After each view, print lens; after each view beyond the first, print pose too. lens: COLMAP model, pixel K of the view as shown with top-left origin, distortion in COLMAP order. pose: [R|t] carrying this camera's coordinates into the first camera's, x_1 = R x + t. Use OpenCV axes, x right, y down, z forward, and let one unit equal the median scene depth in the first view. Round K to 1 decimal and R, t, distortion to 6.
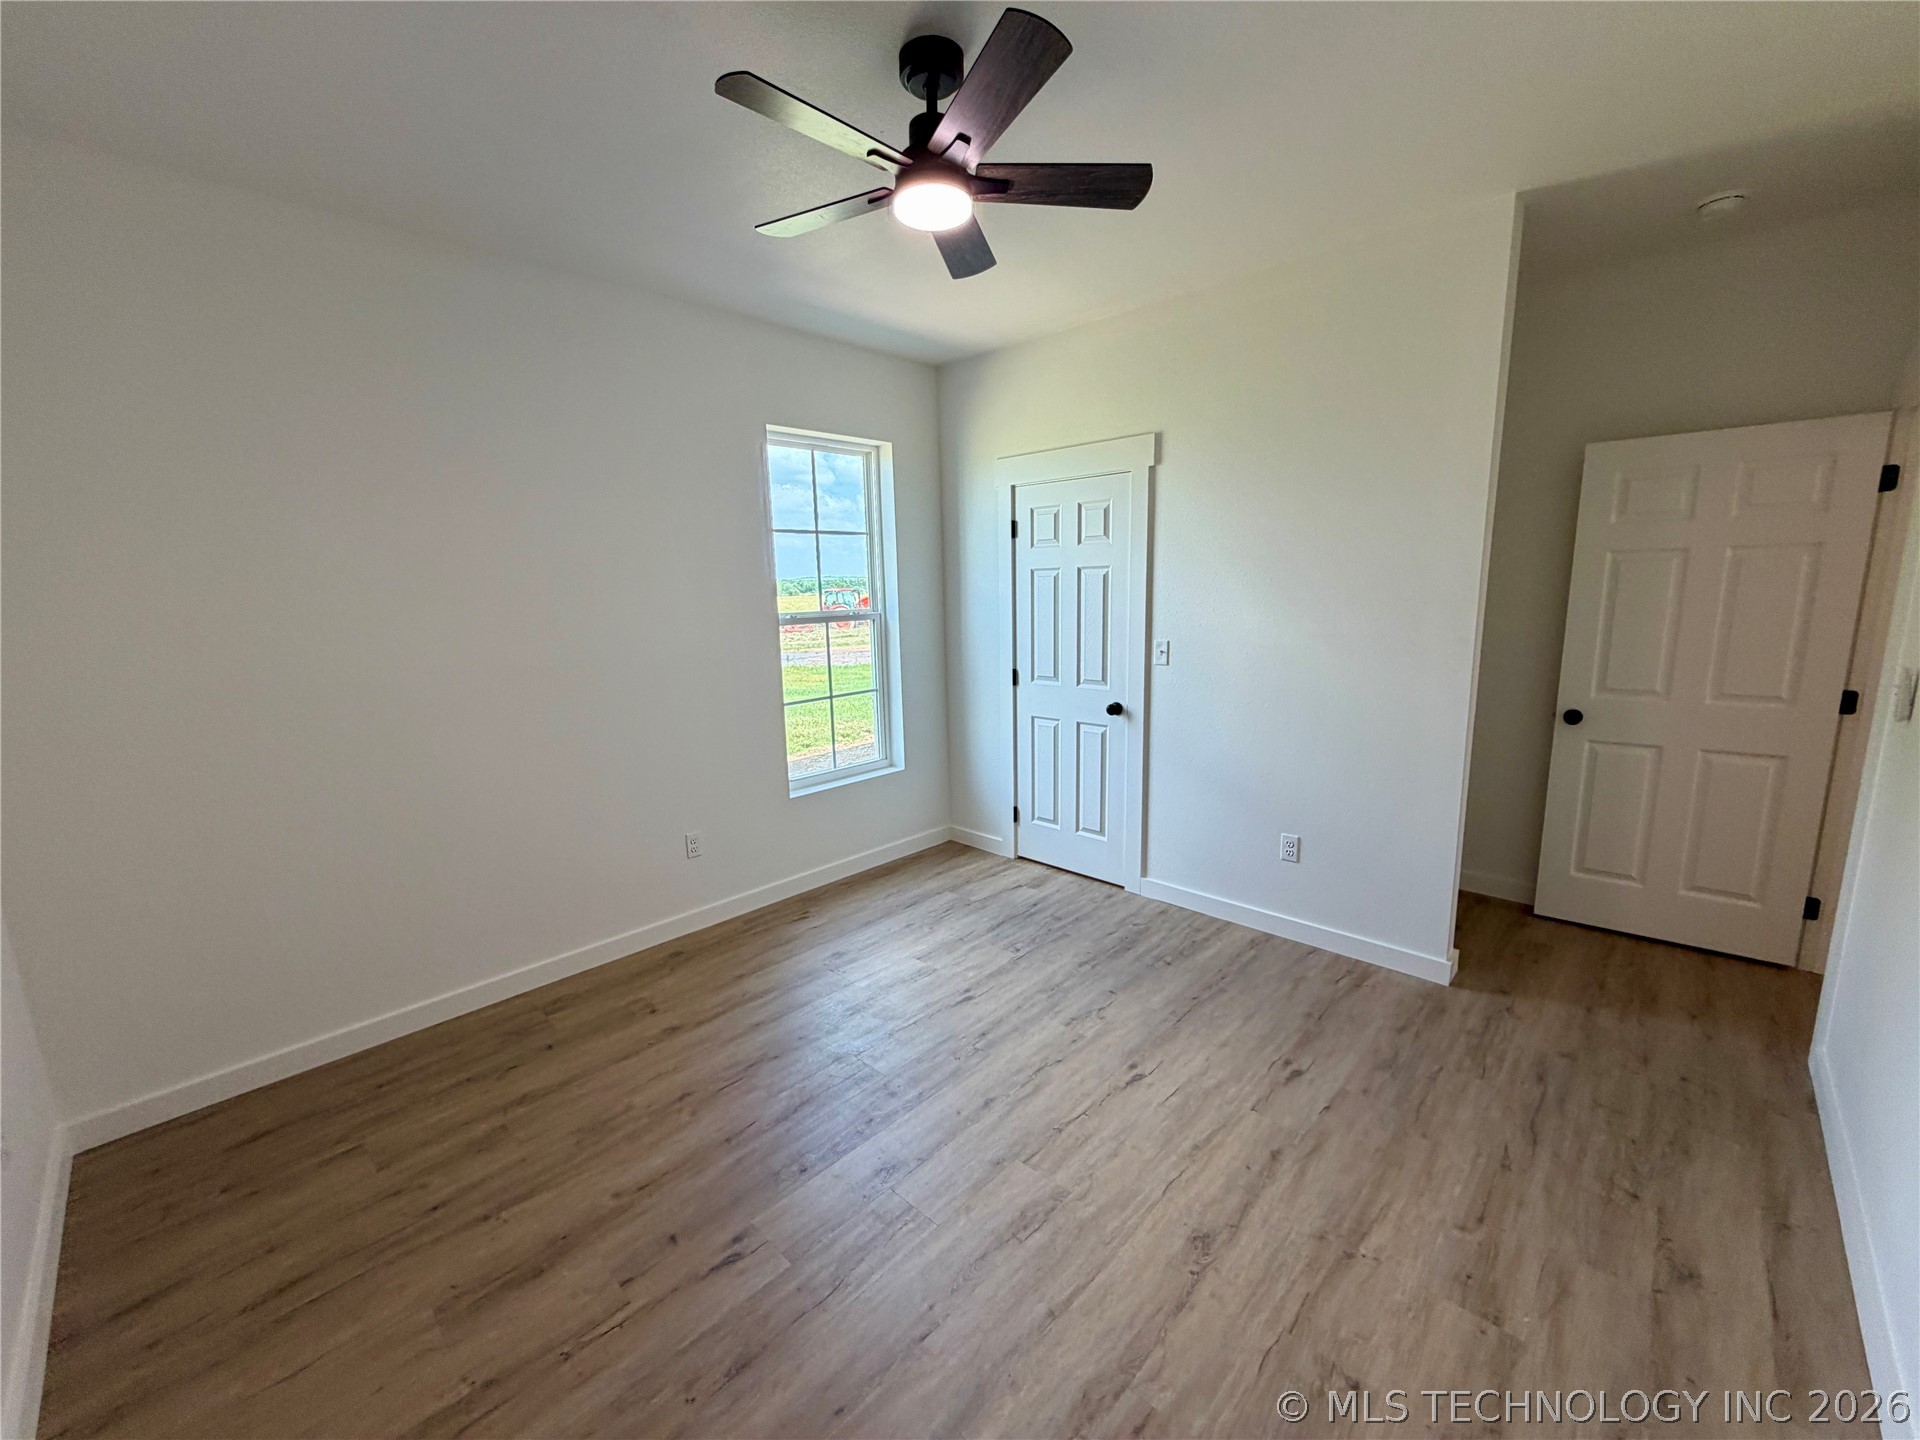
lens RADIAL K [[766.7, 0, 942.4], [0, 766.7, 753.3], [0, 0, 1]] dist [0.003057, -0.000331]
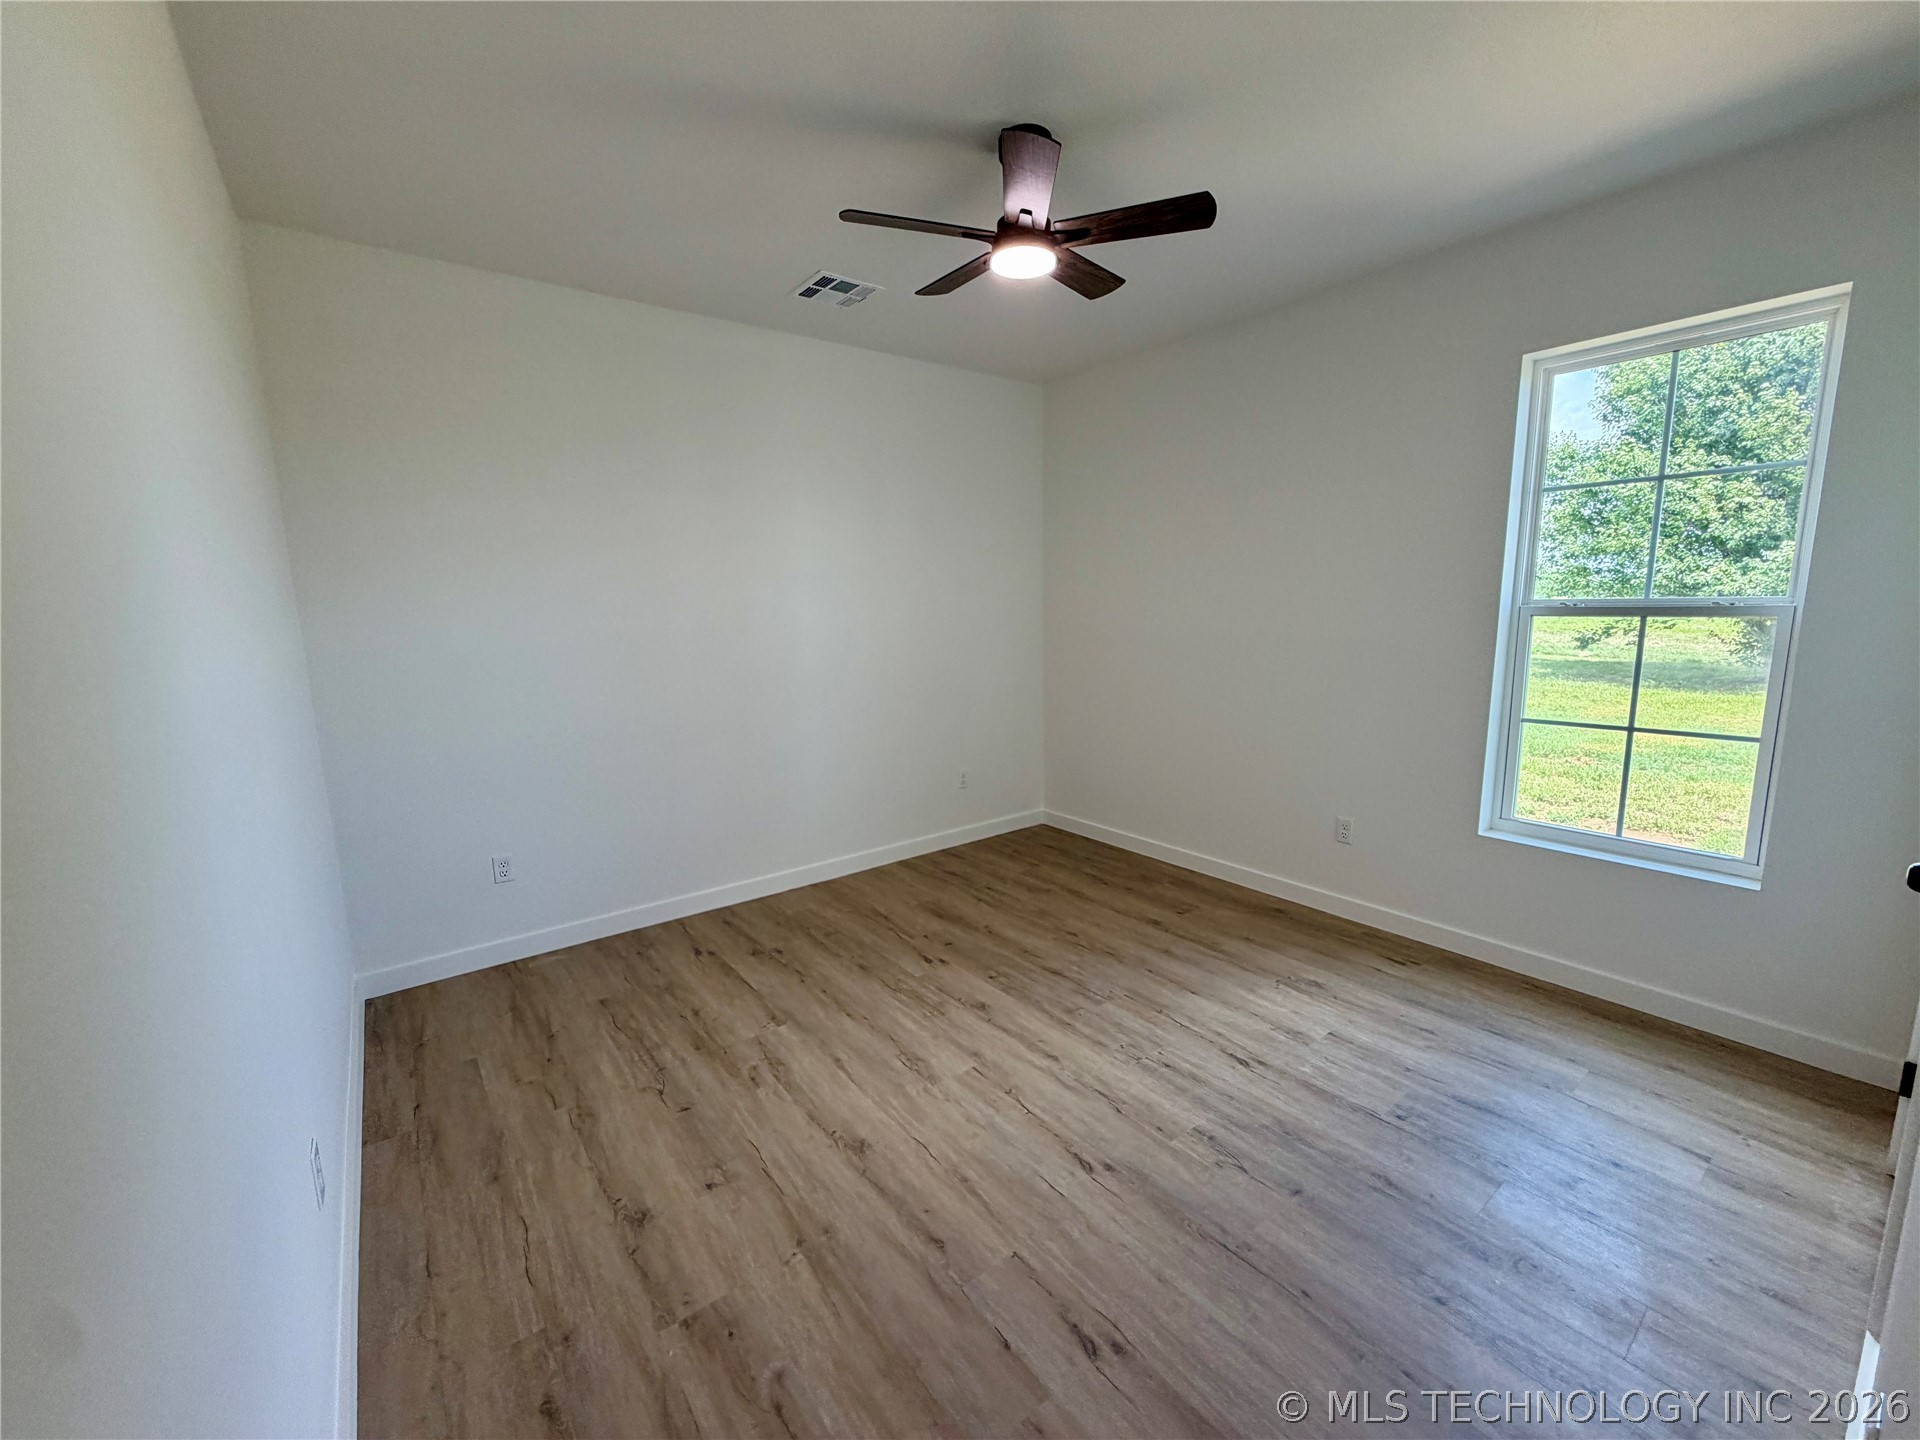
lens RADIAL K [[766.7, 0, 962.4], [0, 766.7, 714.6], [0, 0, 1]] dist [0.003057, -0.000331]
pose [[-0.142536, 0.171358, -0.974844, 1.140245], [-0.190003, 0.961846, 0.196854, -0.208797], [0.971382, 0.213282, -0.104539, 0.975342]]
